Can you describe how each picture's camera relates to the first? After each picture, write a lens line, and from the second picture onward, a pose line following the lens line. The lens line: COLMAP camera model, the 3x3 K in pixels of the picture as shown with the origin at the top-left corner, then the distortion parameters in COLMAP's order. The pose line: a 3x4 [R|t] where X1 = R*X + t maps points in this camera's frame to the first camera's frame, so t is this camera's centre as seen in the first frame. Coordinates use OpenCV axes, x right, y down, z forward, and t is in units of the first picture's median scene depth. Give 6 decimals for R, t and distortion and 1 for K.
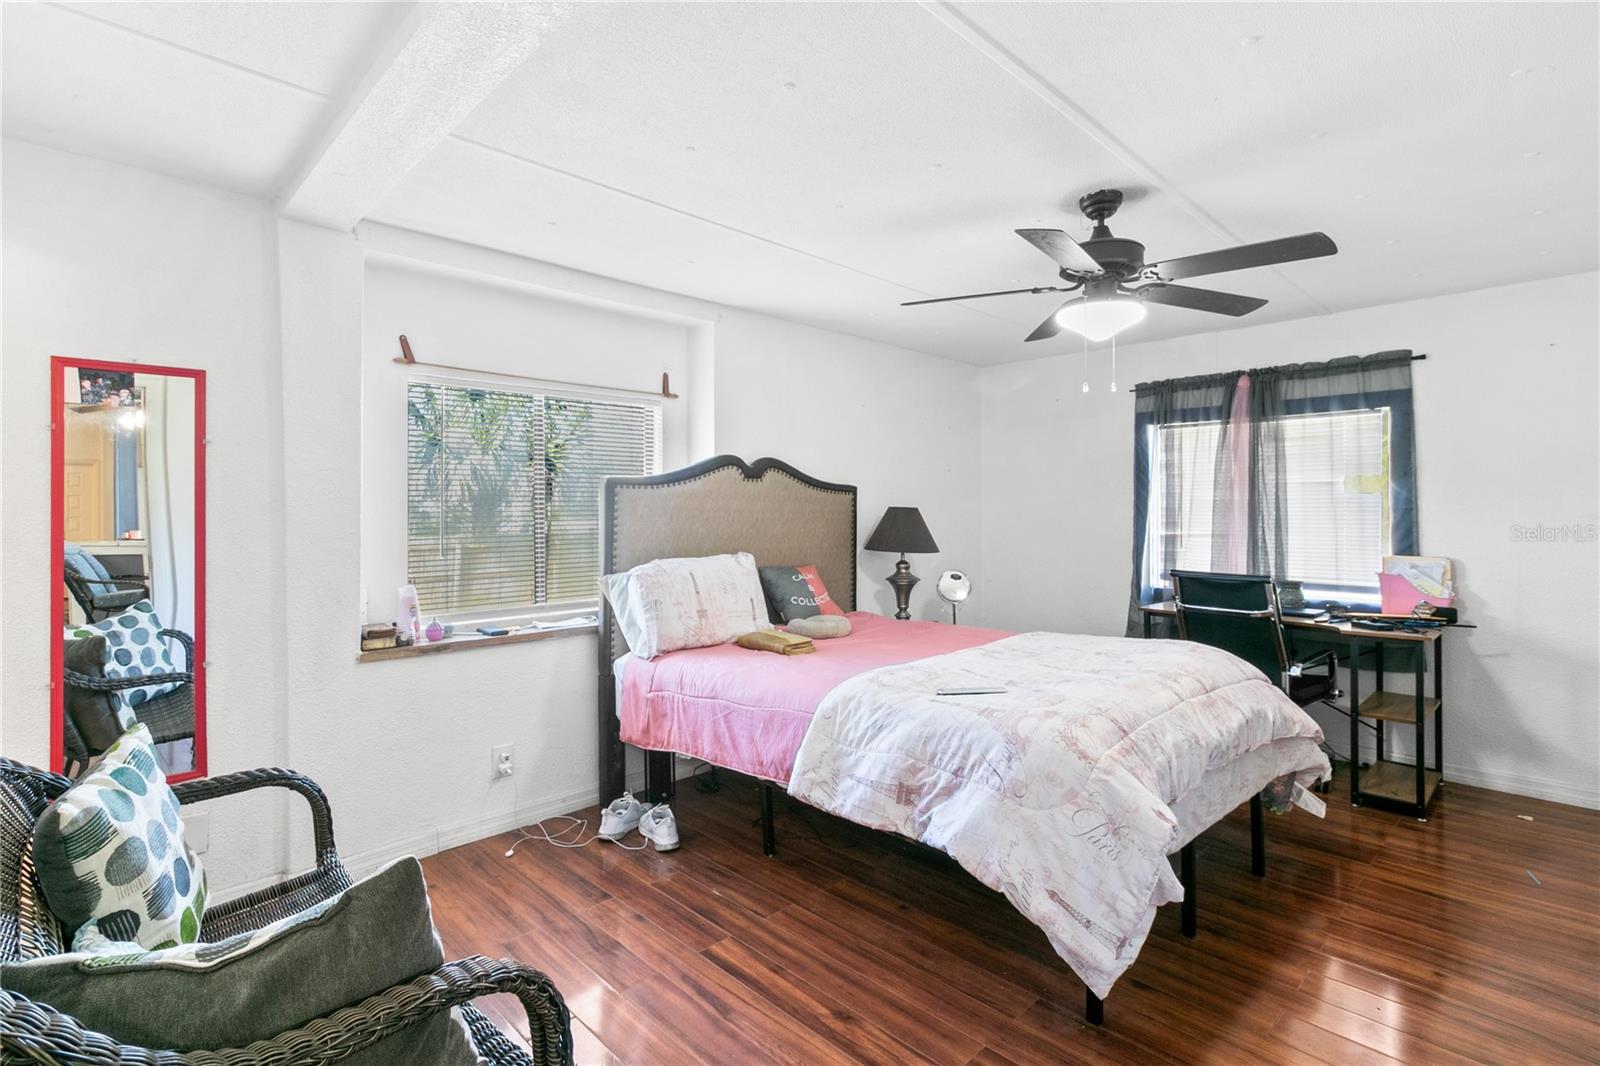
lens RADIAL K [[757.4, 0, 795.7], [0, 757.4, 522.1], [0, 0, 1]] dist [-0.003198, -0.000031]
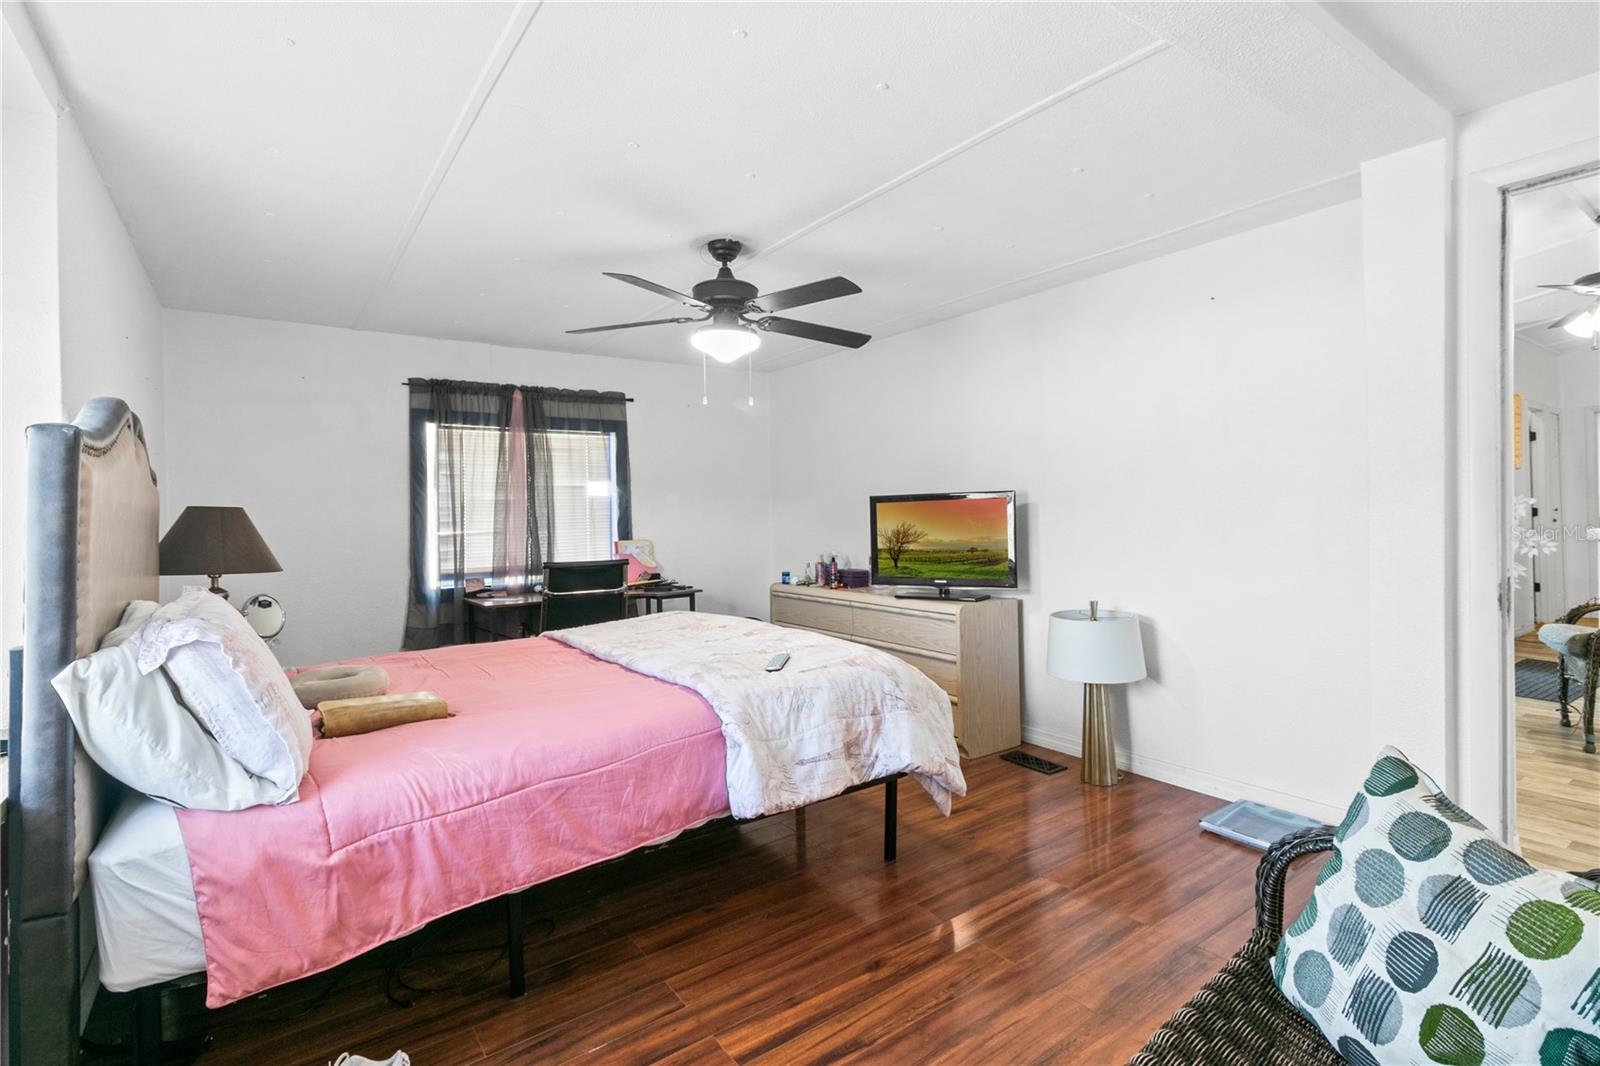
lens RADIAL K [[757.4, 0, 795.1], [0, 757.4, 517.2], [0, 0, 1]] dist [-0.003198, -0.000031]
pose [[0.145116, -0.012196, 0.989340, -0.527380], [0.030411, 0.999507, 0.007861, -0.000032], [-0.988947, 0.028946, 0.145415, 0.486267]]
